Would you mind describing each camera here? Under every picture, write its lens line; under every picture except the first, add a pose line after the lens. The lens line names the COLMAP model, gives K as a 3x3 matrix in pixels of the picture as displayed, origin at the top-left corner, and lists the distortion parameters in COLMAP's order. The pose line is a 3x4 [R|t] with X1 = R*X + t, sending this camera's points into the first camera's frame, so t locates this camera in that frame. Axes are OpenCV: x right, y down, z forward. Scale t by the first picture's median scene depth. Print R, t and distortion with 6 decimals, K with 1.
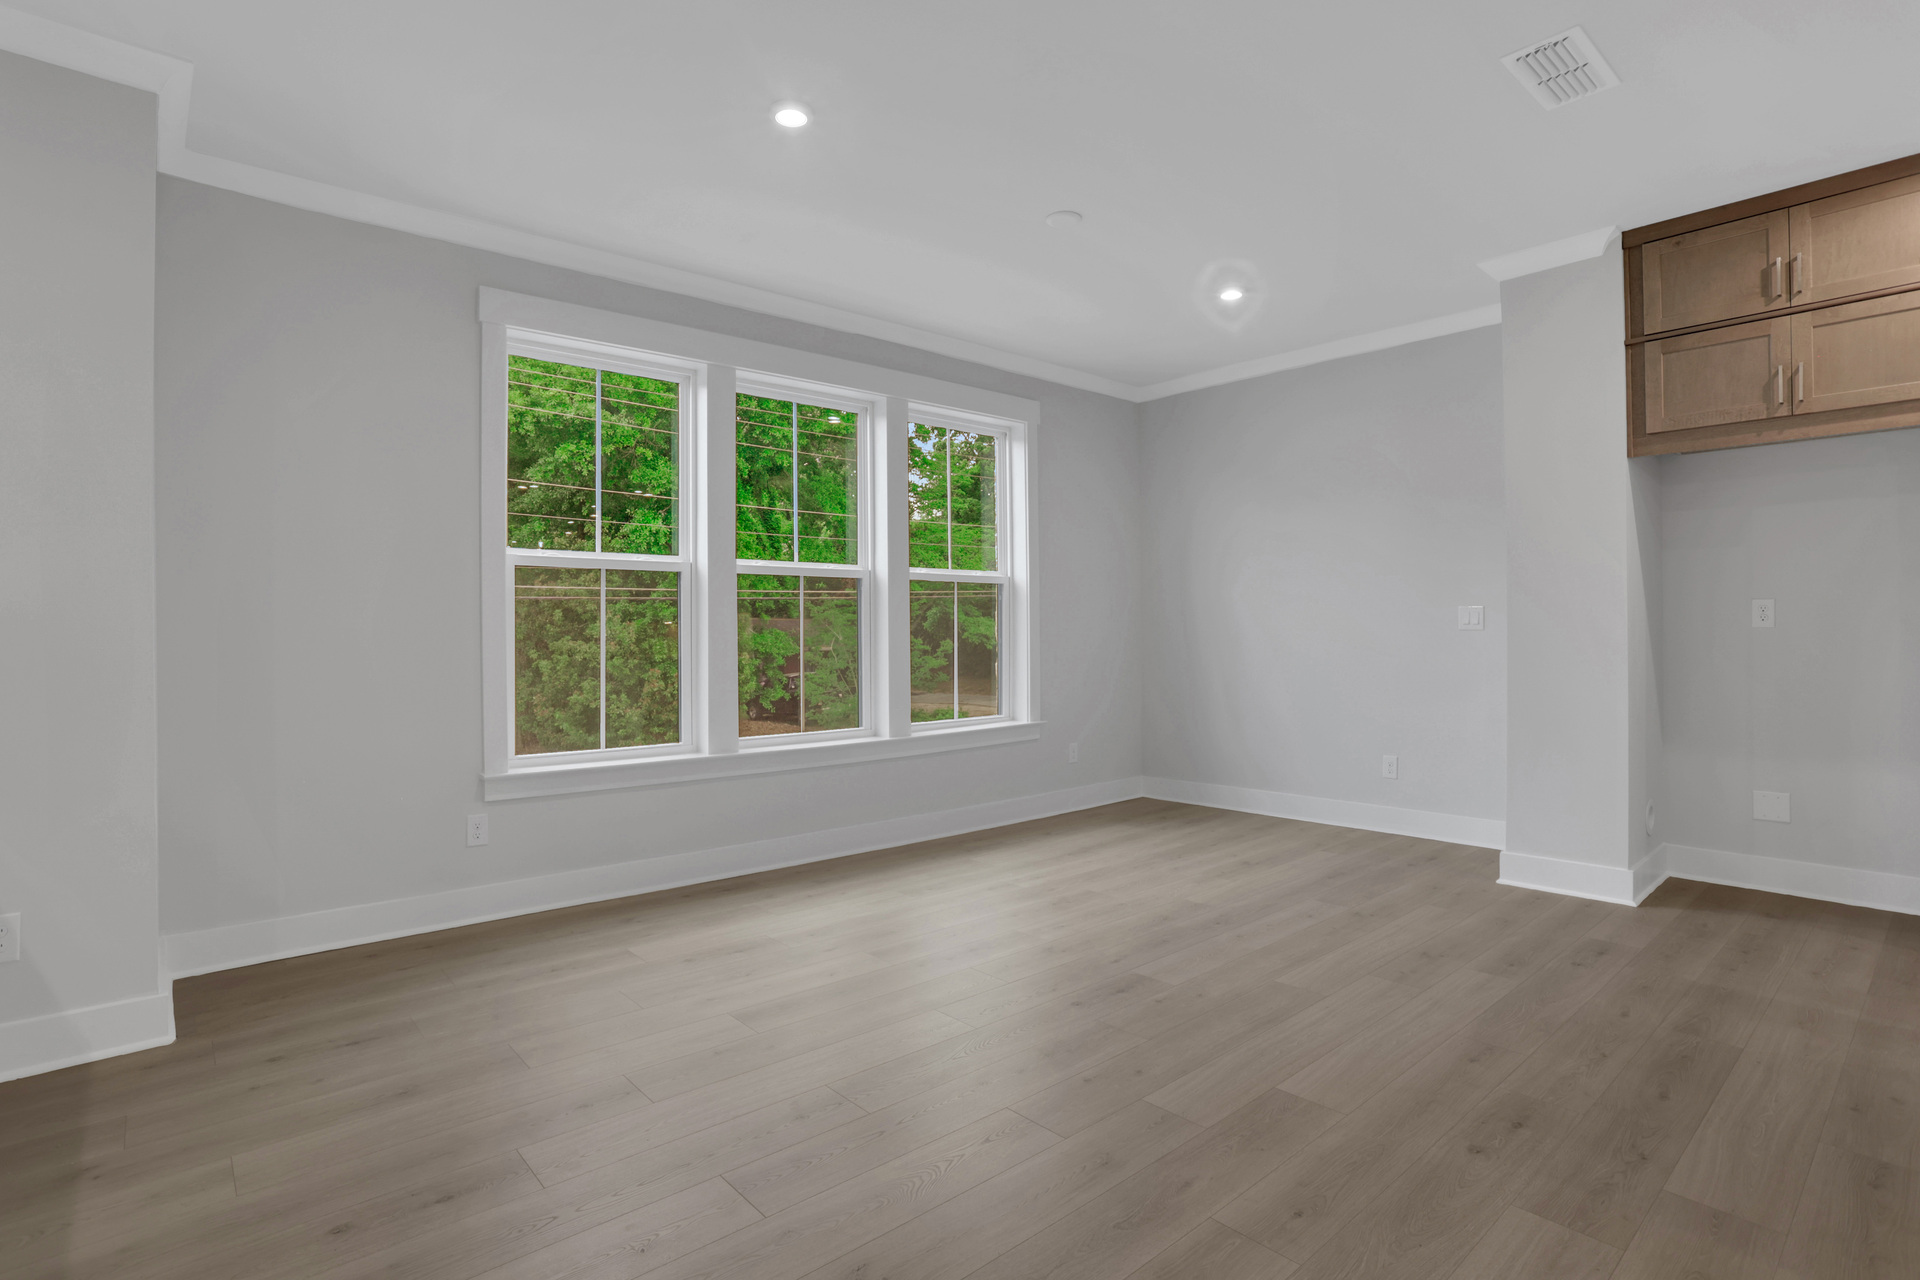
lens RADIAL K [[917.2, 0, 930.7], [0, 917.2, 617.8], [0, 0, 1]] dist [-0.028162, 0.000759]
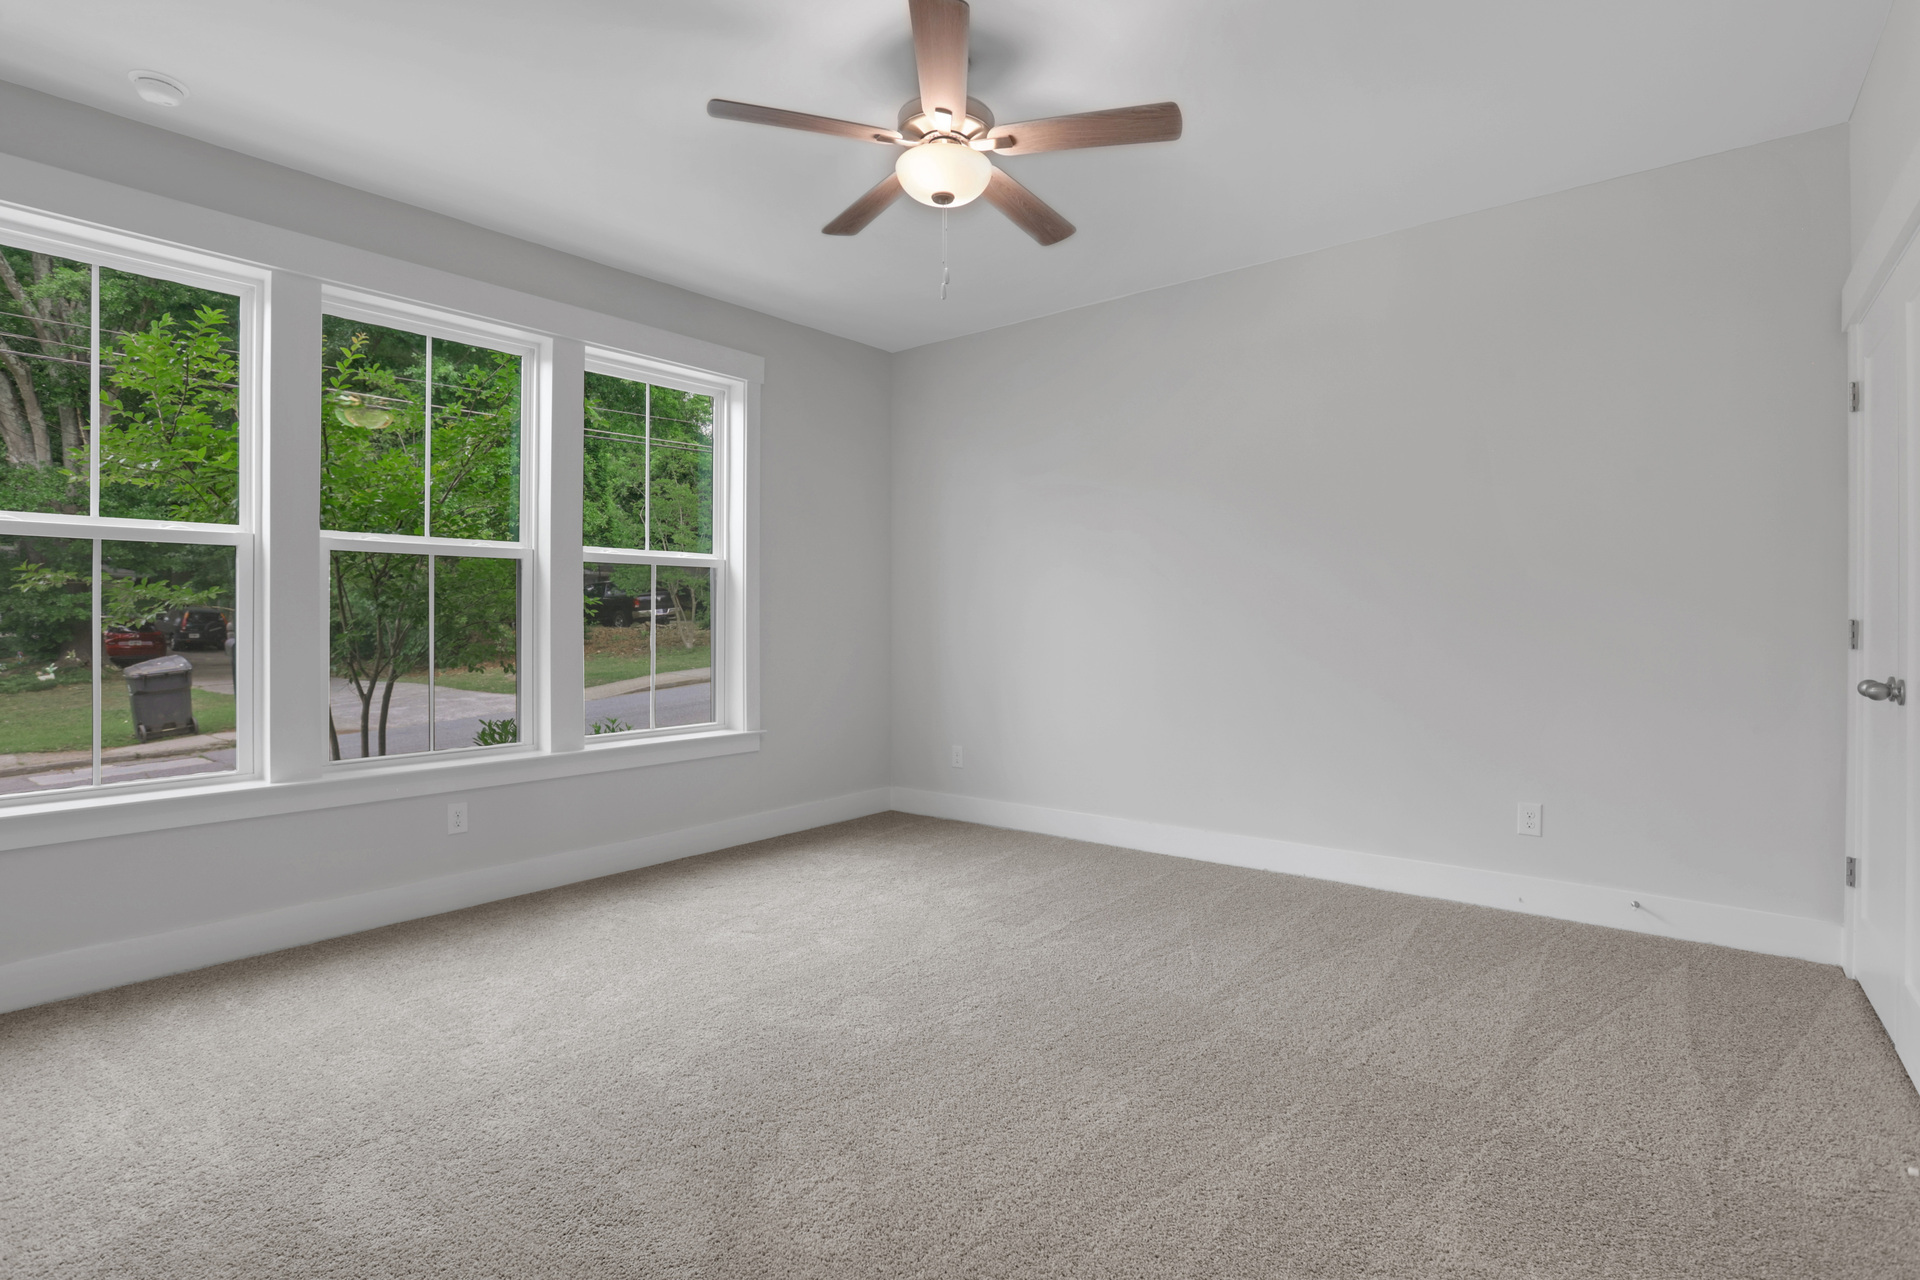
lens RADIAL K [[903.8, 0, 960.6], [0, 903.8, 641.9], [0, 0, 1]] dist [0.000549, 0.000183]
pose [[0.983896, -0.001660, 0.178731, 0.151633], [-0.004700, 0.999371, 0.035157, 0.000814], [-0.178677, -0.035430, 0.983270, 0.122077]]
